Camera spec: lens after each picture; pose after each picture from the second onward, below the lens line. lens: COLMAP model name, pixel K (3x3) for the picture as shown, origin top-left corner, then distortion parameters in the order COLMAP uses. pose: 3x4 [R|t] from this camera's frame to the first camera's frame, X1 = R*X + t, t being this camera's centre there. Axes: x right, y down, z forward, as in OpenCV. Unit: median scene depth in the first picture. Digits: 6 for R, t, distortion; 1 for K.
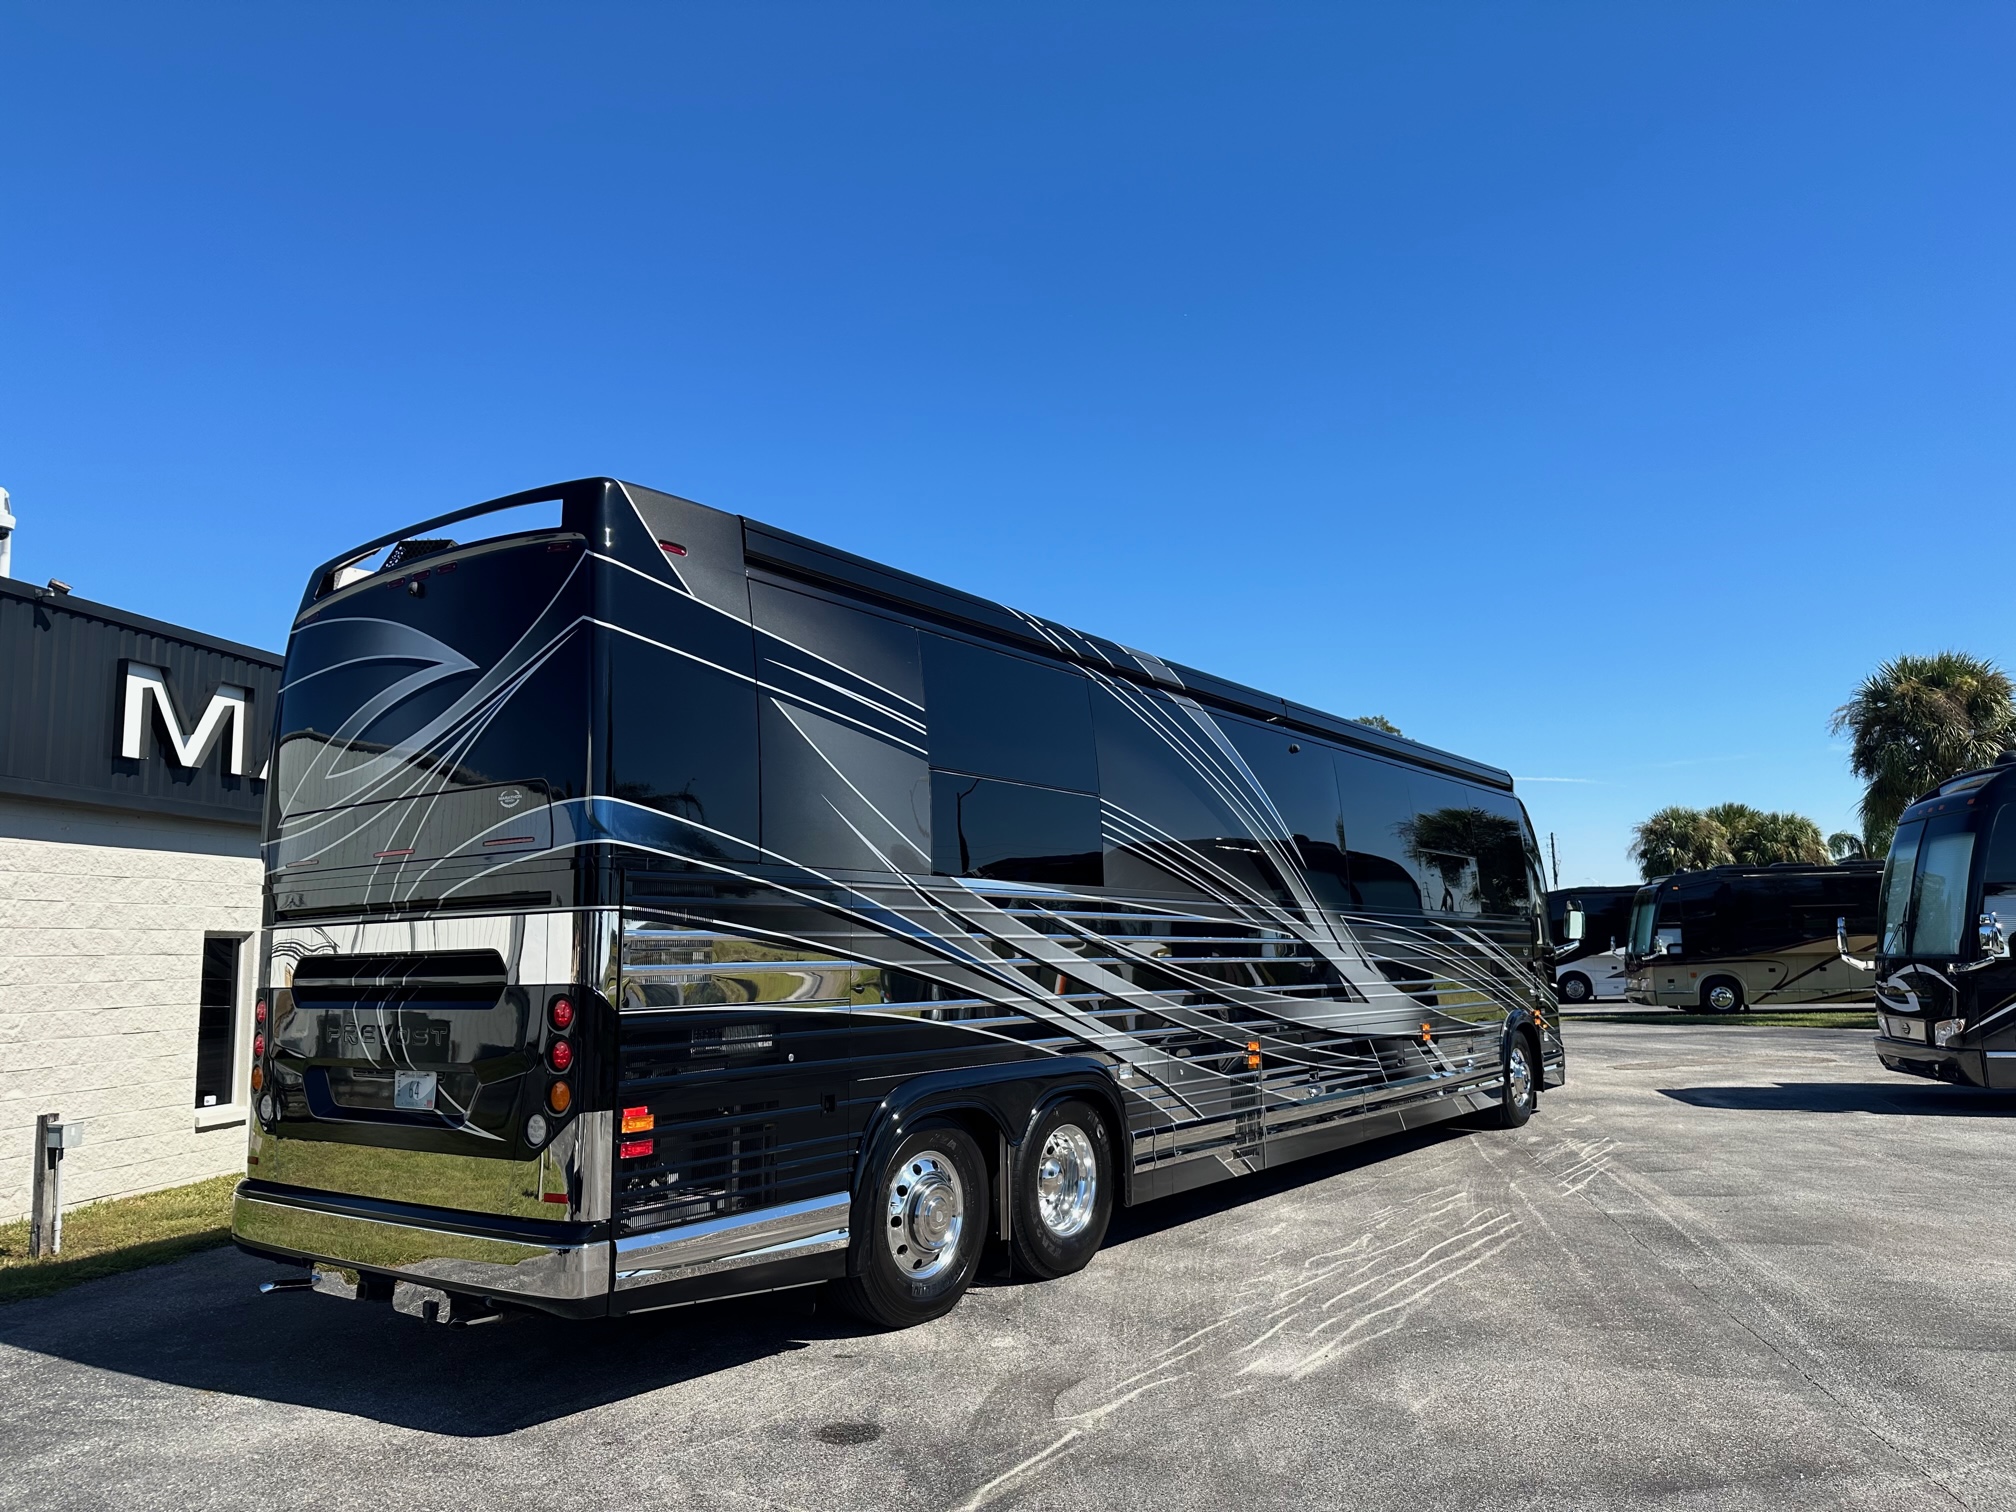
lens RADIAL K [[1419.0, 0, 1008.0], [0, 1419.0, 756.0], [0, 0, 1]] dist [0.019181, -0.037302]
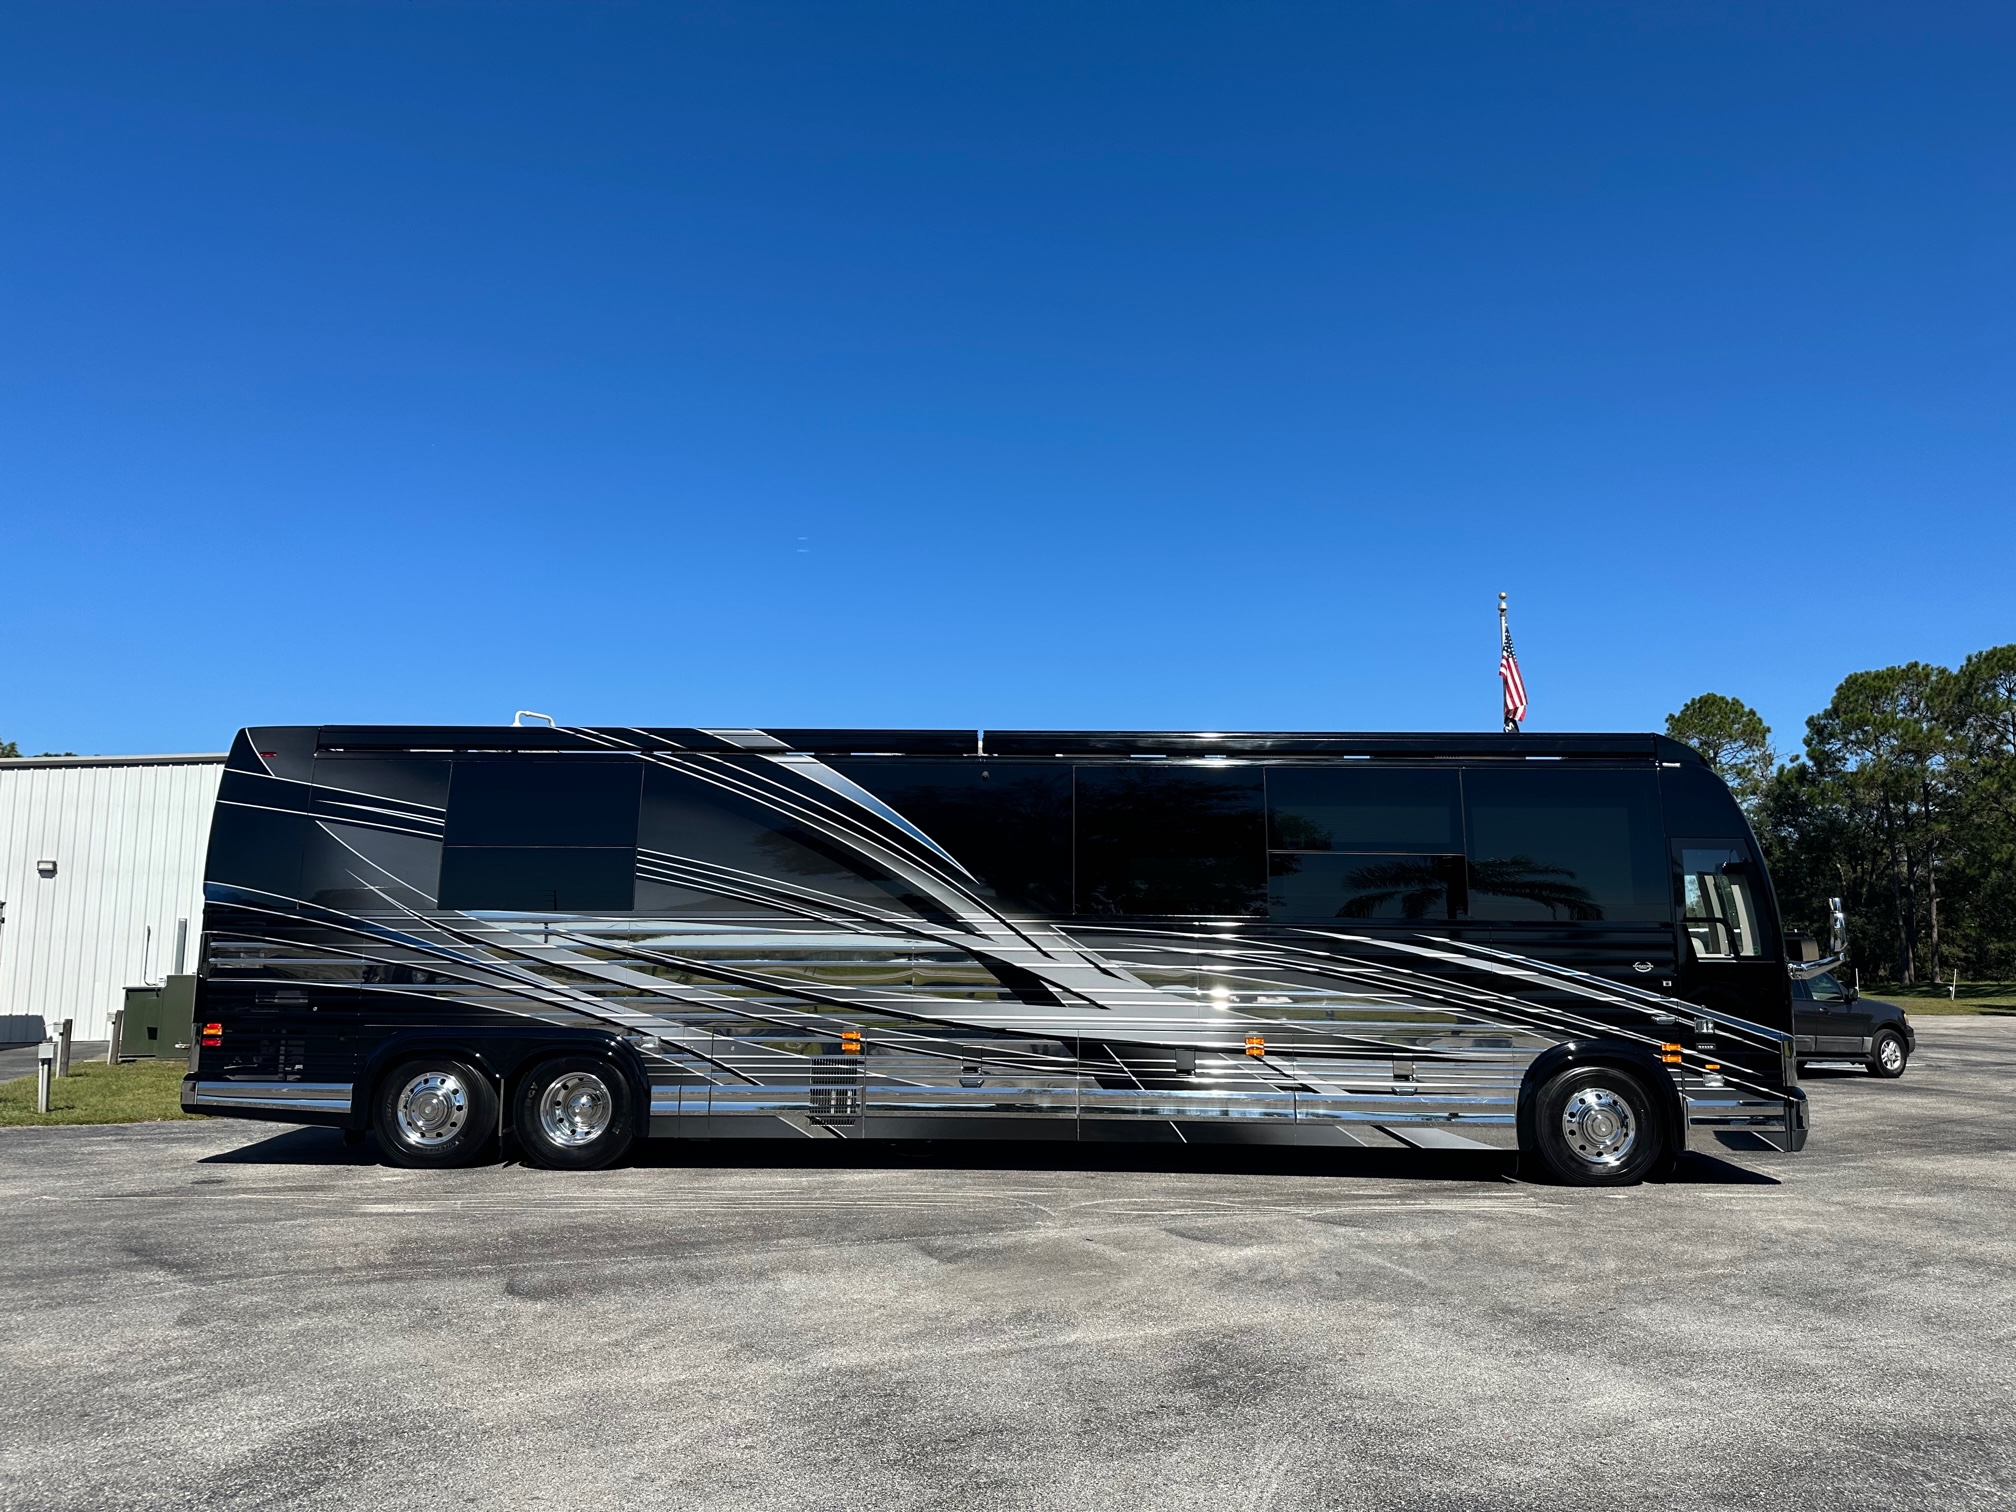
lens RADIAL K [[1429.3, 0, 1012.4], [0, 1429.3, 745.4], [0, 0, 1]] dist [-0.009151, 0.000579]
pose [[0.574226, -0.077606, -0.815010, 1.559378], [0.105302, 0.994229, -0.020480, -0.003750], [0.811896, -0.074062, 0.579085, 0.521243]]
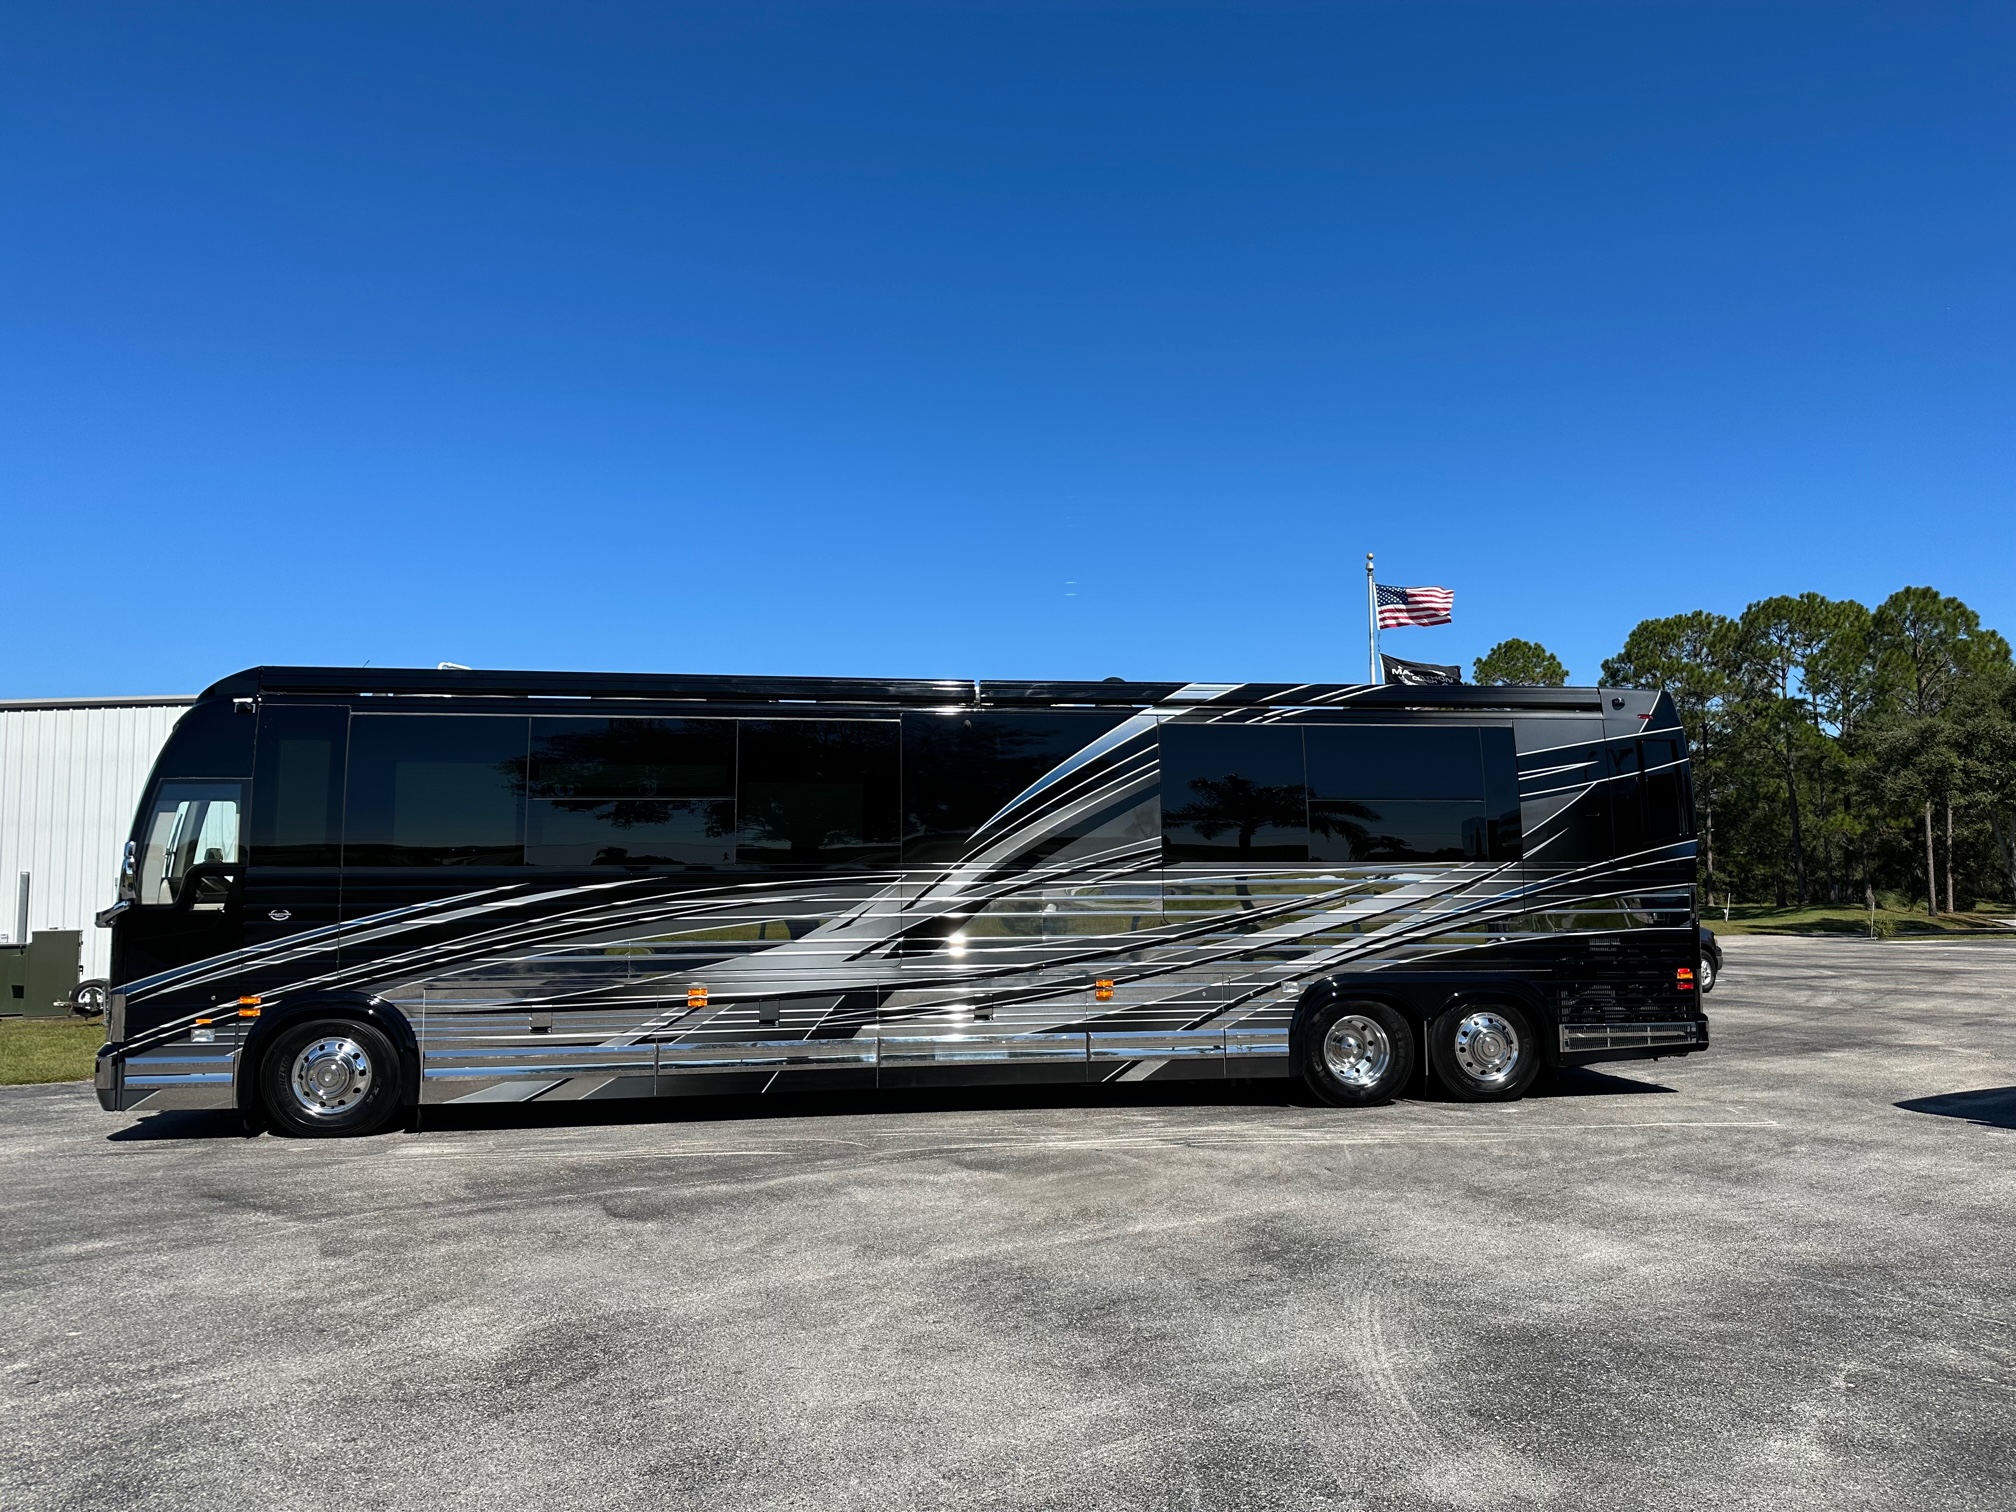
lens RADIAL K [[1419.0, 0, 1008.0], [0, 1419.0, 756.0], [0, 0, 1]] dist [0.019181, -0.037302]
pose [[0.669405, -0.039244, -0.741860, 1.551504], [0.105707, 0.993475, 0.042828, -0.026448], [0.735339, -0.107089, 0.669185, 0.411761]]
